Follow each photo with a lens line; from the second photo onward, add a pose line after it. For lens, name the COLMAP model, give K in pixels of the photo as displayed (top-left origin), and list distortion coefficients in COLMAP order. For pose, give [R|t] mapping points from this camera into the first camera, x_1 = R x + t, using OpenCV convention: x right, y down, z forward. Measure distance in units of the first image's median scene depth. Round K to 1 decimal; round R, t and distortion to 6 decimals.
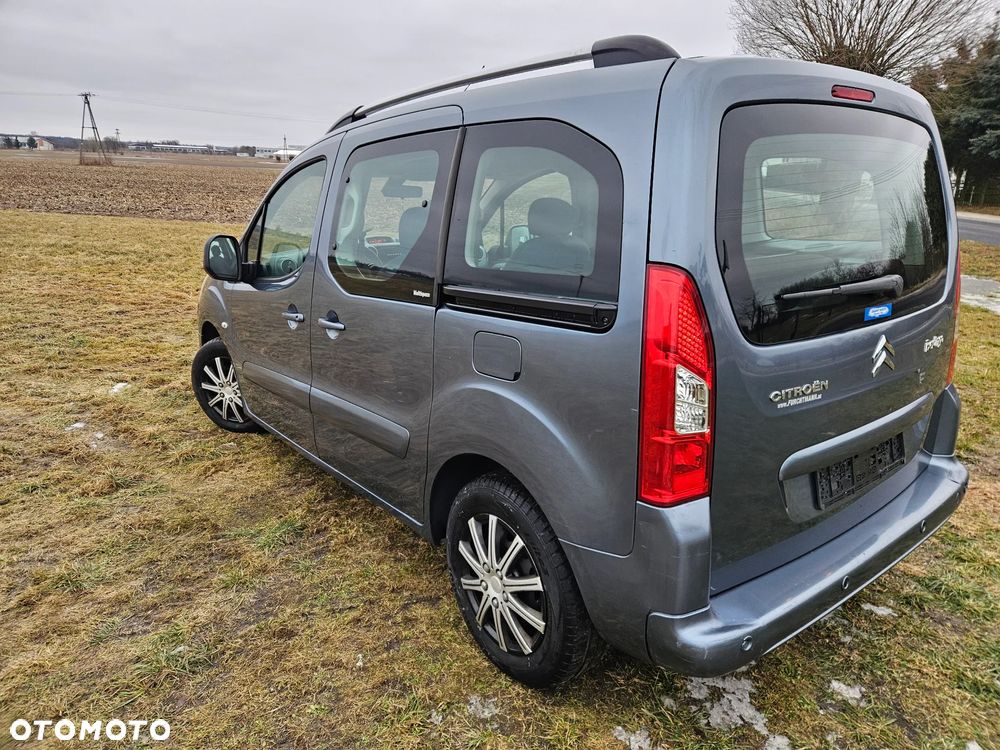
lens RADIAL K [[665.5, 0, 502.2], [0, 665.5, 369.8], [0, 0, 1]] dist [0.084559, -0.070078]
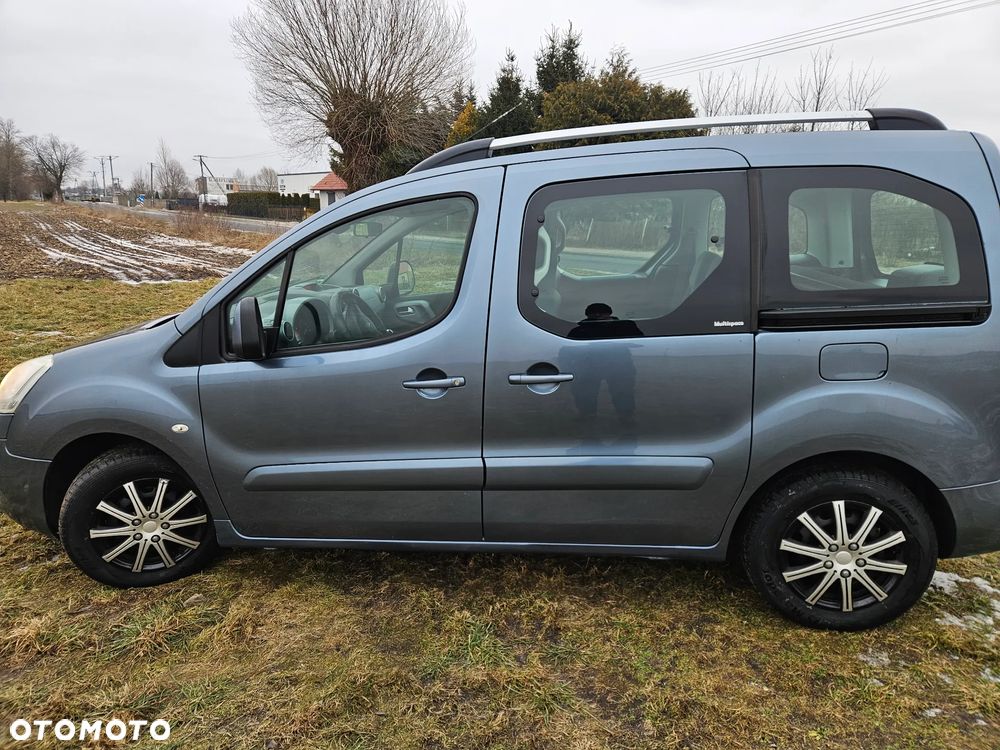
lens RADIAL K [[665.5, 0, 502.2], [0, 665.5, 369.8], [0, 0, 1]] dist [0.084559, -0.070078]
pose [[0.721721, -0.171503, 0.670601, -1.026681], [0.195902, 0.979818, 0.039747, -0.143944], [-0.663883, 0.102686, 0.740753, 0.425178]]
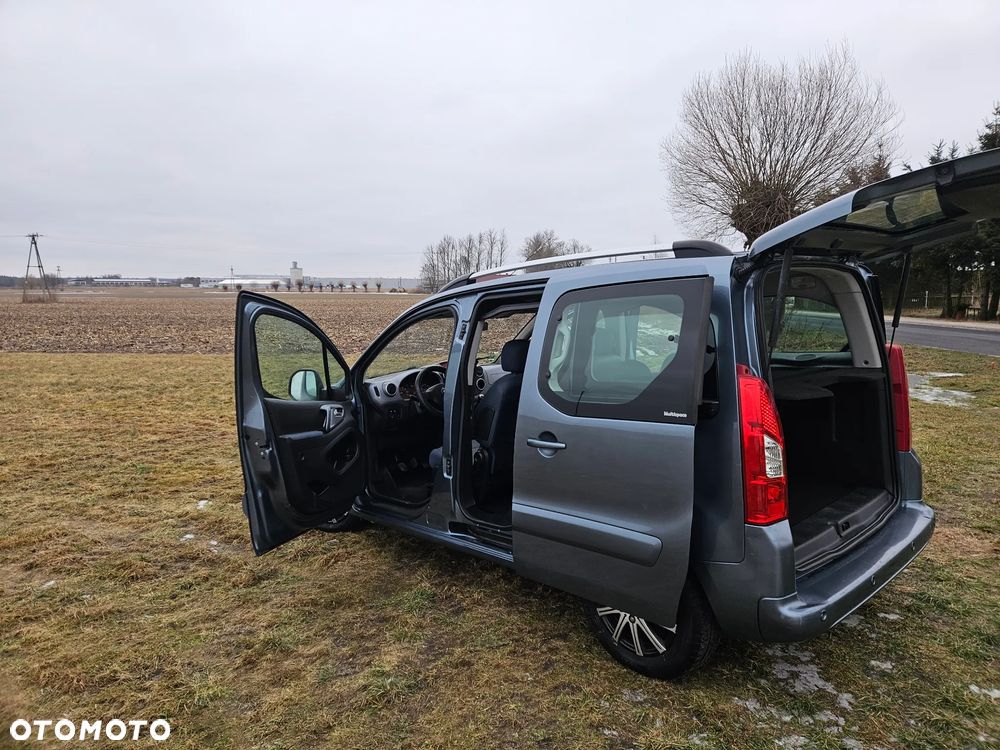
lens RADIAL K [[665.5, 0, 502.2], [0, 665.5, 369.8], [0, 0, 1]] dist [0.084559, -0.070078]
pose [[0.995705, -0.047237, 0.079630, -0.320404], [0.059888, 0.984500, -0.164842, 0.045288], [-0.070609, 0.168902, 0.983100, -0.388977]]
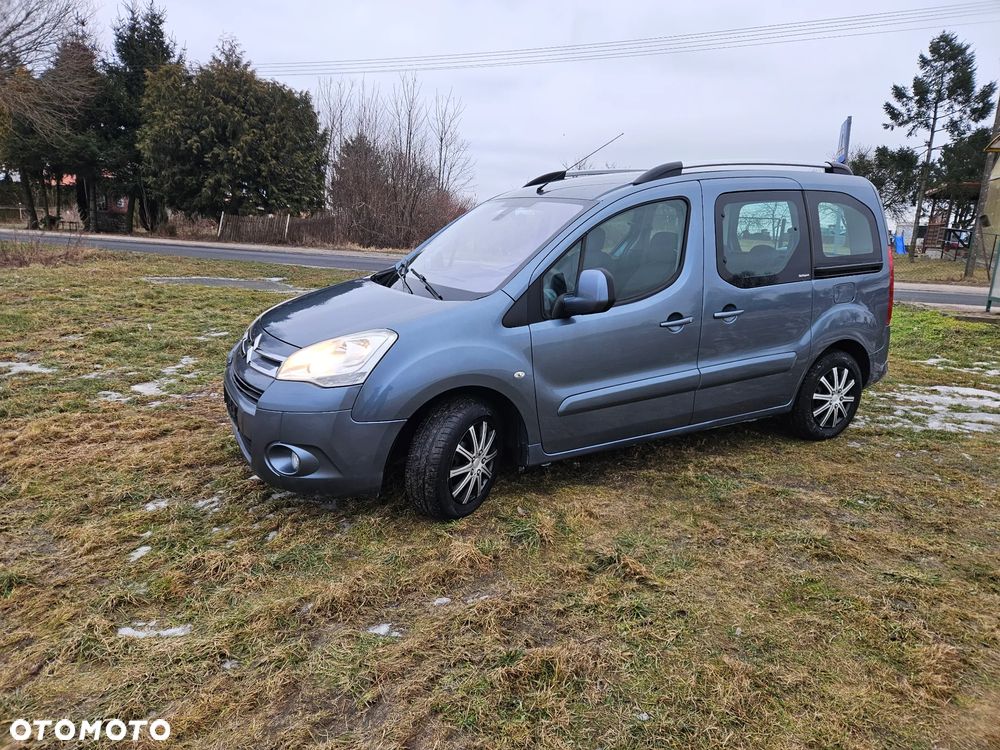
lens RADIAL K [[665.5, 0, 502.2], [0, 665.5, 369.8], [0, 0, 1]] dist [0.084559, -0.070078]
pose [[0.178015, -0.226839, 0.957525, -2.035953], [0.240315, 0.953625, 0.181238, -0.385033], [-0.954232, 0.197845, 0.224272, 1.338590]]
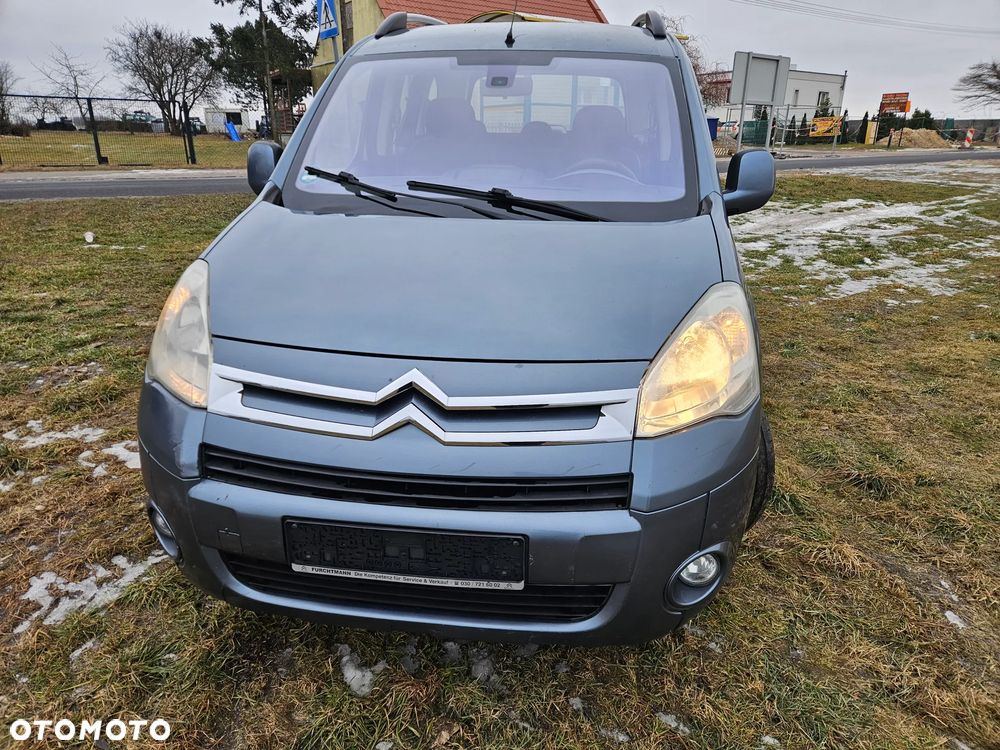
lens RADIAL K [[665.5, 0, 502.2], [0, 665.5, 369.8], [0, 0, 1]] dist [0.084559, -0.070078]
pose [[-0.686110, -0.273890, 0.673971, -1.149705], [0.178980, 0.834400, 0.521289, -0.633458], [-0.705138, 0.478289, -0.523469, 2.458189]]
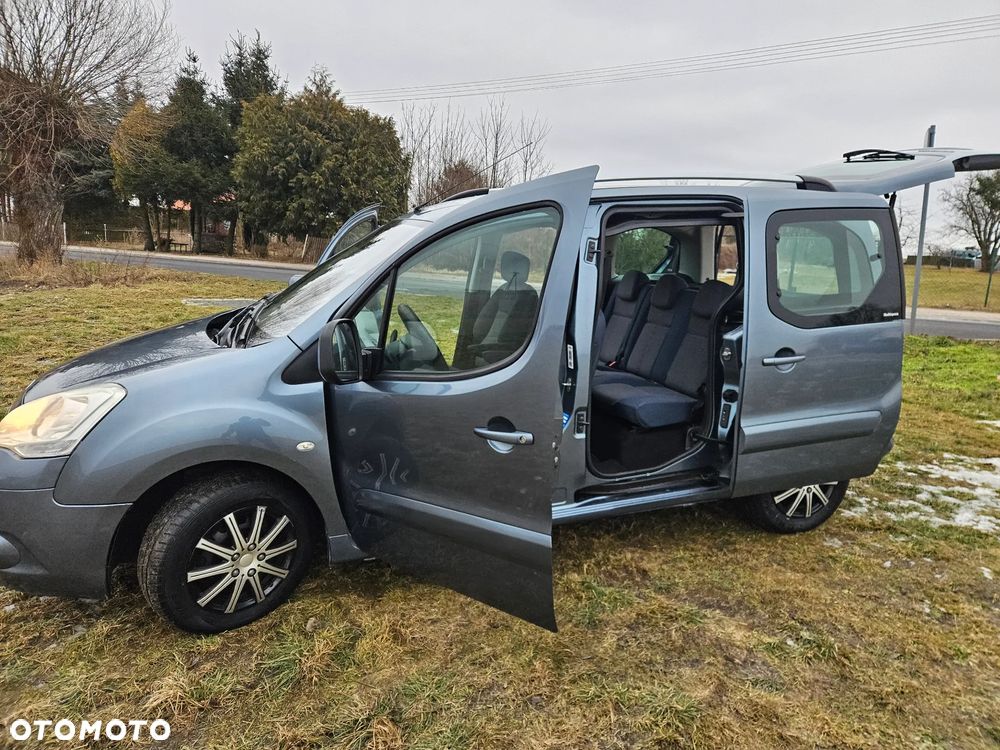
lens RADIAL K [[670.0, 0, 511.5], [0, 670.0, 365.8], [0, 0, 1]] dist [0.053624, -0.039452]
pose [[0.318922, -0.183047, 0.929937, -1.562356], [0.229213, 0.966943, 0.111723, -0.281569], [-0.919647, 0.177522, 0.350336, 0.908862]]
